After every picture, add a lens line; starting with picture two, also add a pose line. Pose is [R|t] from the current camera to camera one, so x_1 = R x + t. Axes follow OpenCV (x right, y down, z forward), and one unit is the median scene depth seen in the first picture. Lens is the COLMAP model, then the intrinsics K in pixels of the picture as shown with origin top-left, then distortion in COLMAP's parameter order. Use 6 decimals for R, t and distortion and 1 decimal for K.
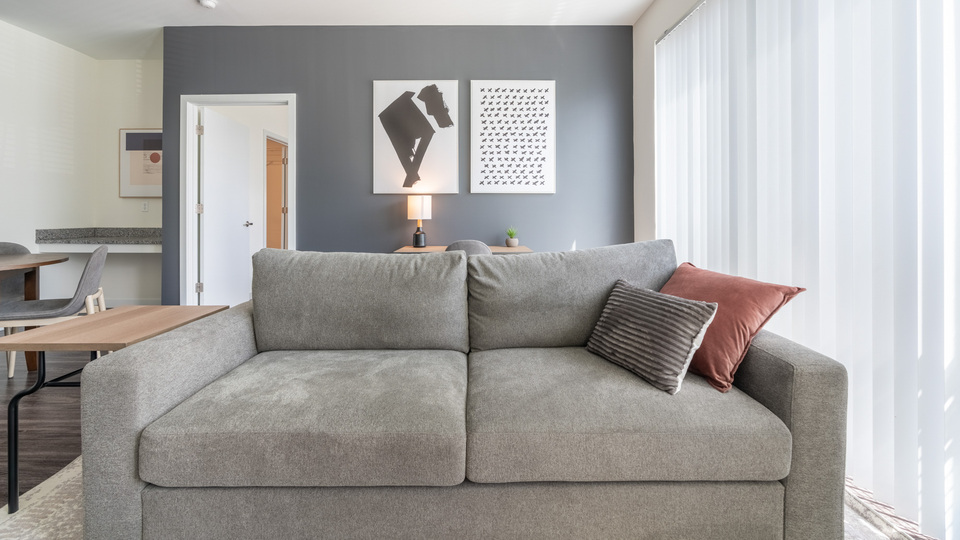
lens RADIAL K [[435.3, 0, 465.3], [0, 435.3, 210.4], [0, 0, 1]] dist [-0.007220, 0.001055]
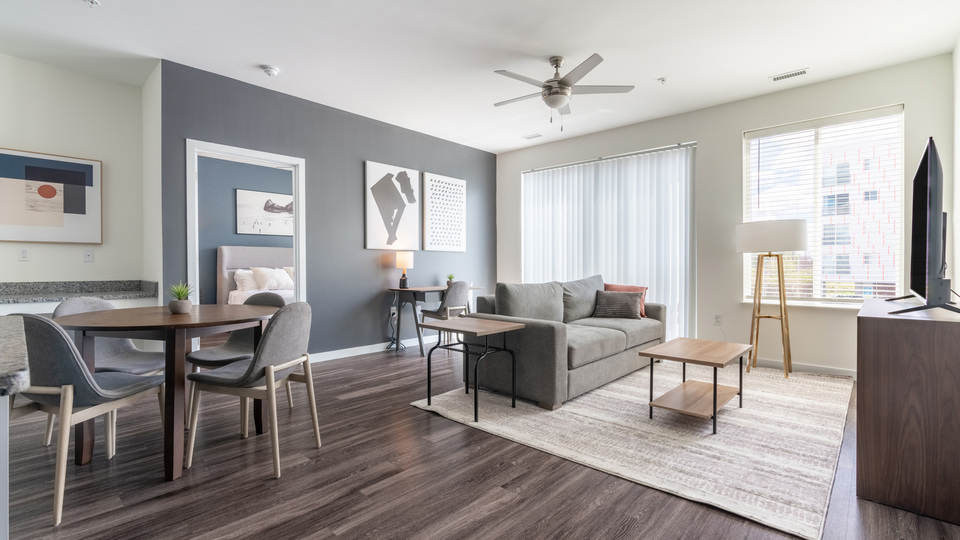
lens RADIAL K [[435.3, 0, 480.8], [0, 435.3, 269.1], [0, 0, 1]] dist [-0.007220, 0.001055]
pose [[0.677221, -0.005206, 0.735761, -0.929113], [-0.006598, 0.999892, 0.013148, 0.002666], [-0.735750, -0.013758, 0.677113, -0.119919]]
